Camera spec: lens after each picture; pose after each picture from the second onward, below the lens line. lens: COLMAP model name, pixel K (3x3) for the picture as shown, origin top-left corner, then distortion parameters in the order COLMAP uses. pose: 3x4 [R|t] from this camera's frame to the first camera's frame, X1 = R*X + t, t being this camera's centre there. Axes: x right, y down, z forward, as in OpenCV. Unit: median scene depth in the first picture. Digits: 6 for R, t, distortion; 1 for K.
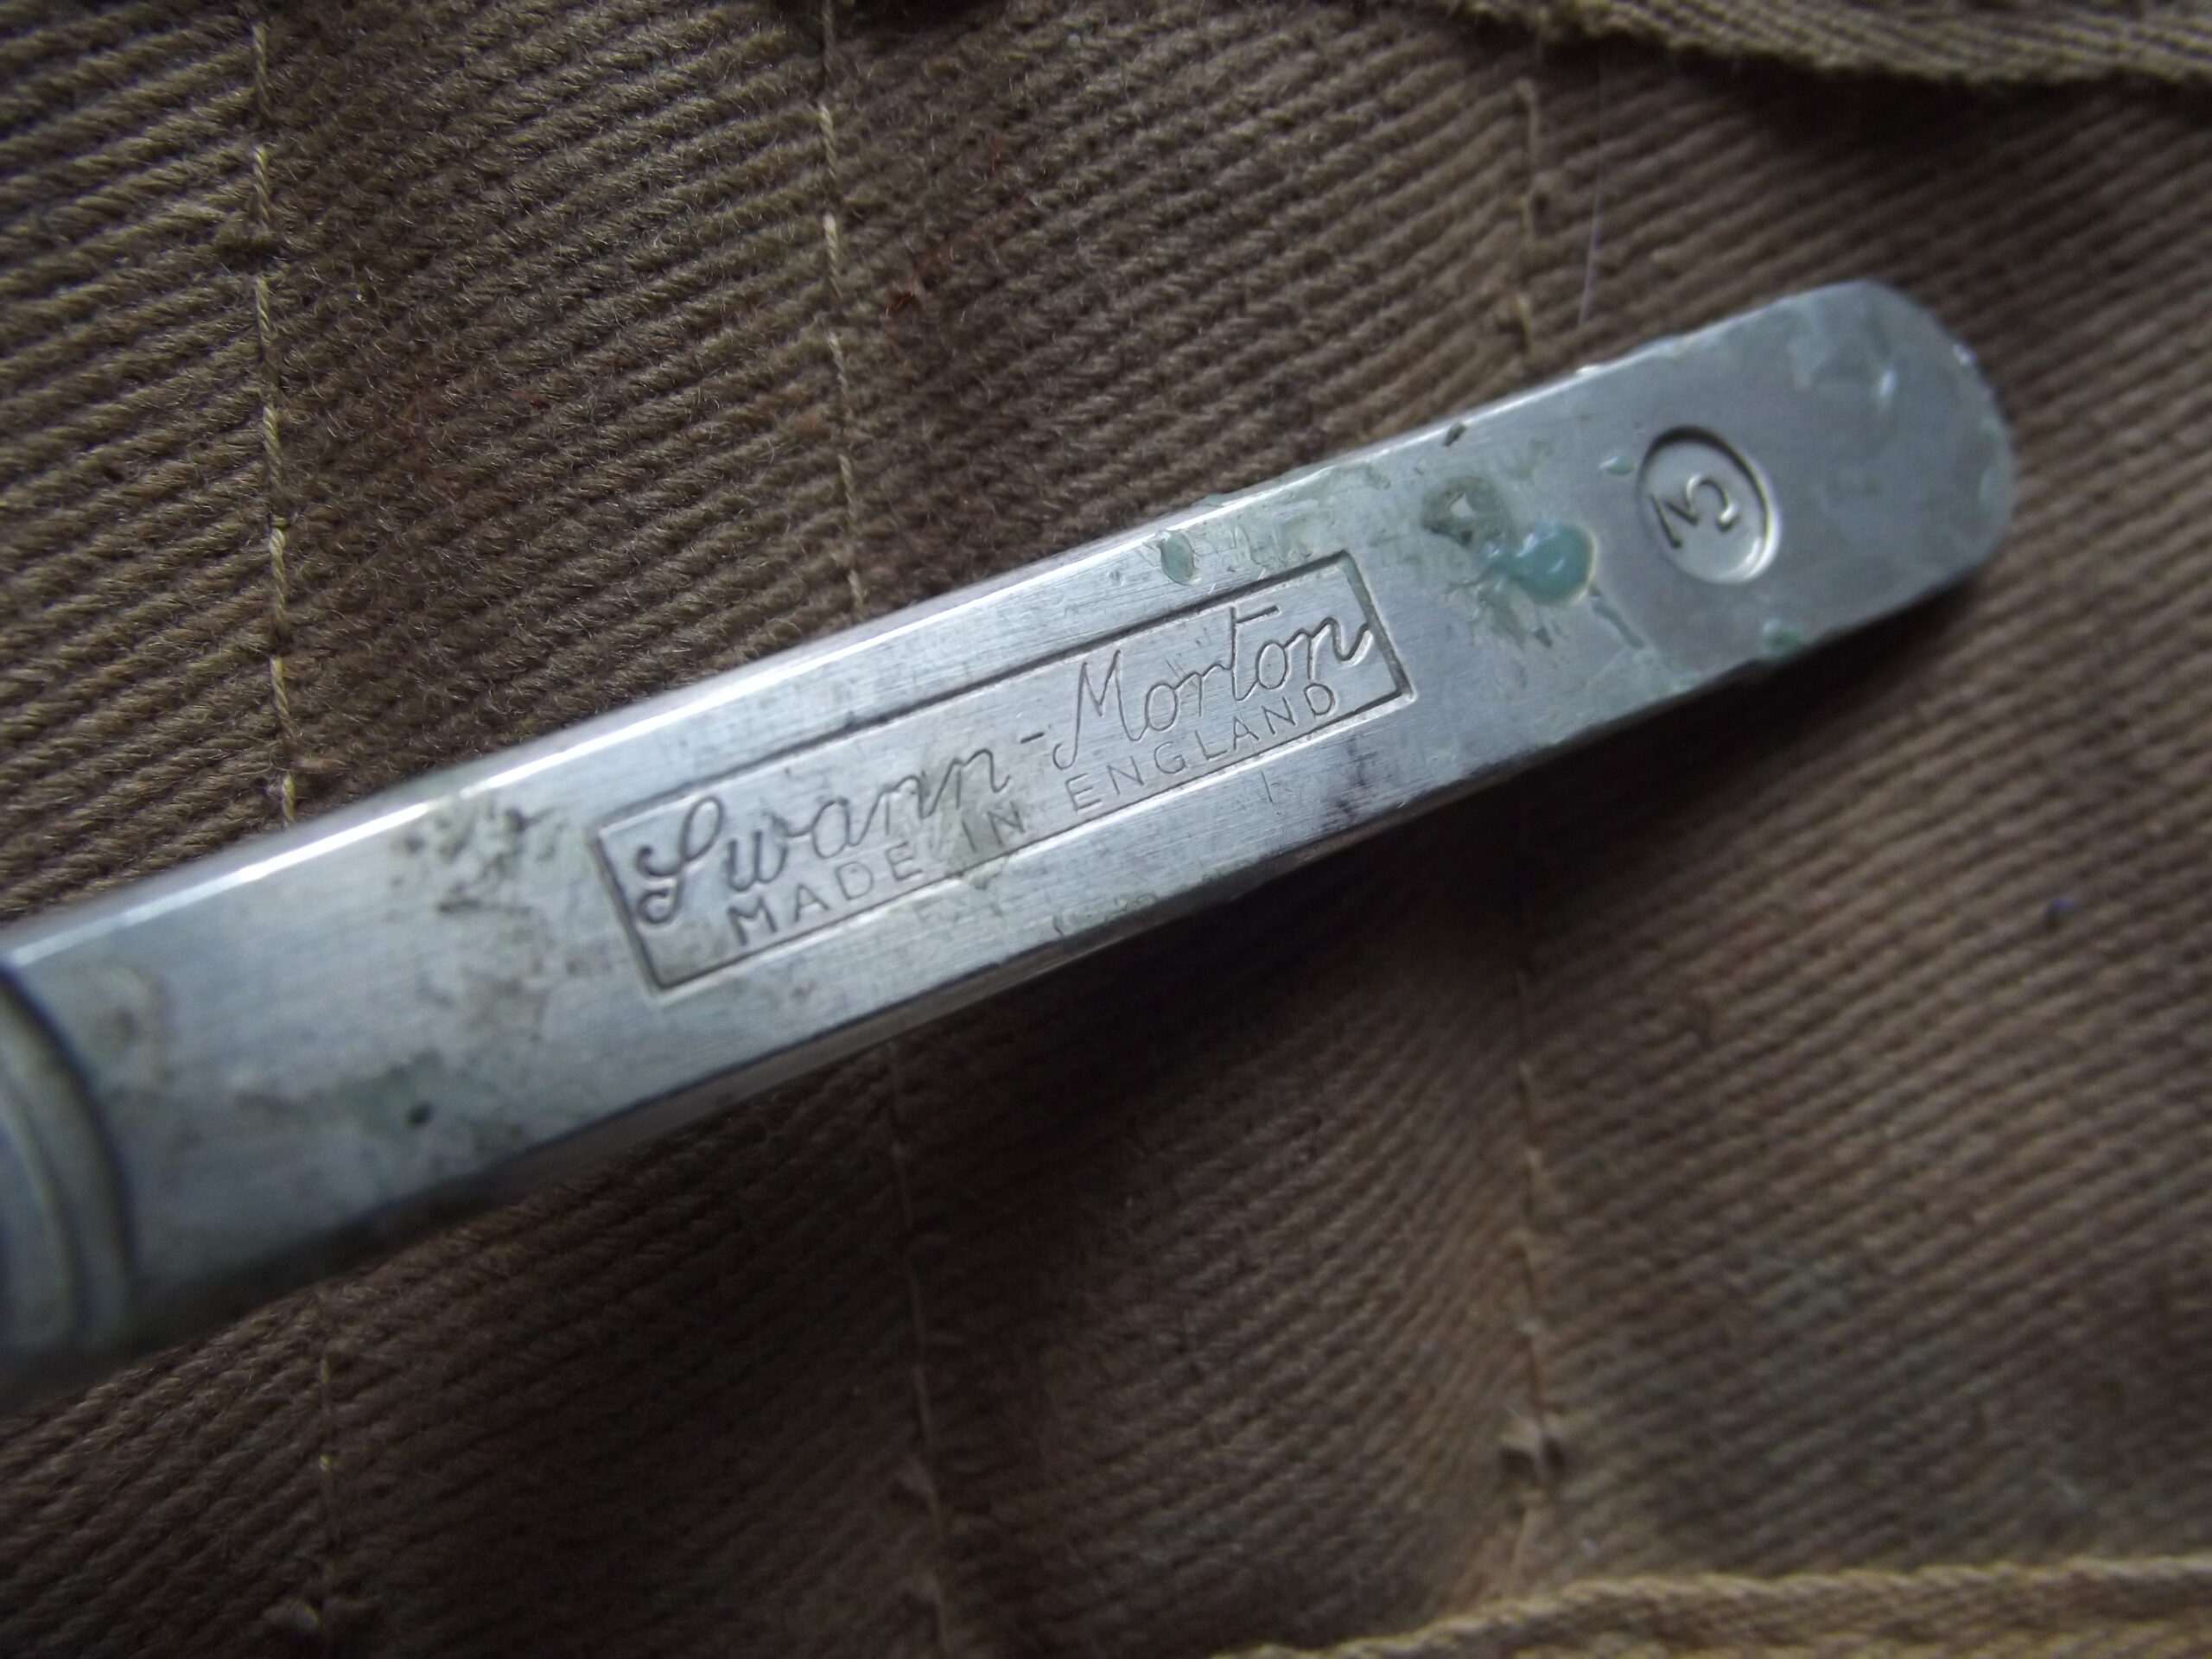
lens RADIAL K [[1759.4, 0, 1109.1], [0, 1759.4, 816.2], [0, 0, 1]] dist [0.067161, -0.002248]
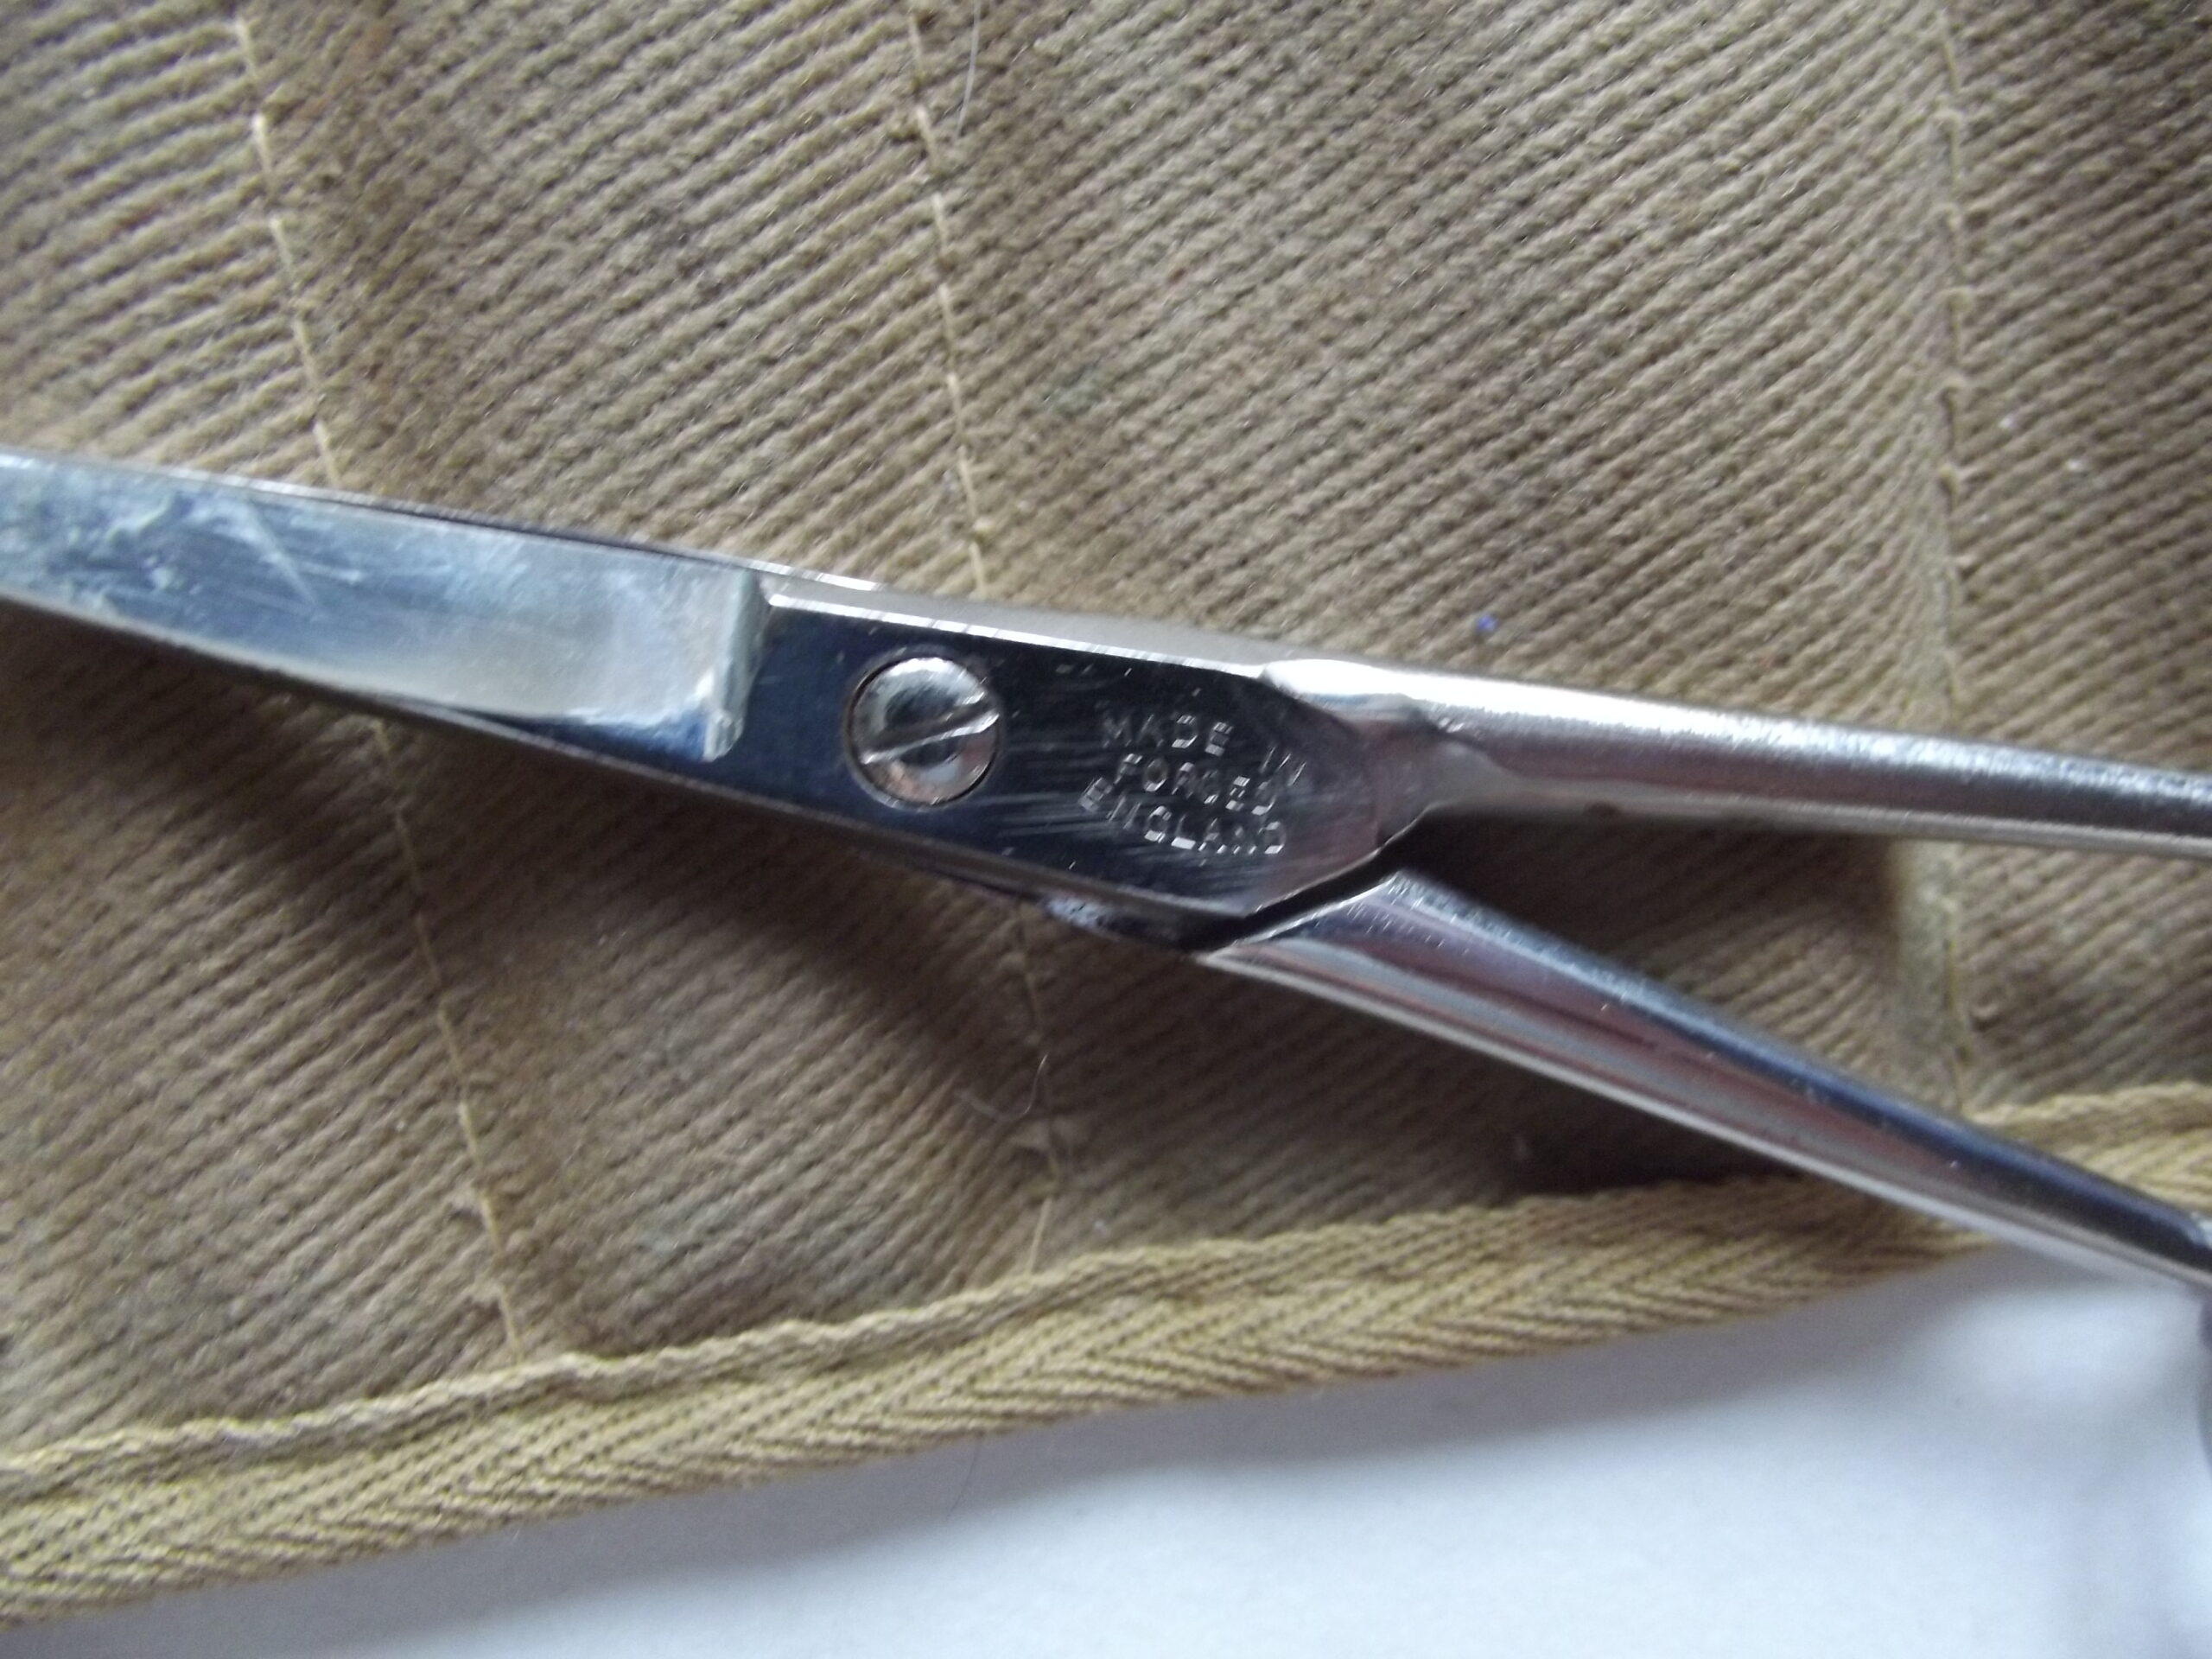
lens RADIAL K [[1759.4, 0, 1109.1], [0, 1759.4, 816.2], [0, 0, 1]] dist [0.067161, -0.002248]
pose [[0.986524, -0.104776, -0.125670, 0.485783], [0.105458, 0.994423, -0.001227, 0.173400], [0.125098, -0.012042, 0.992071, -0.097866]]
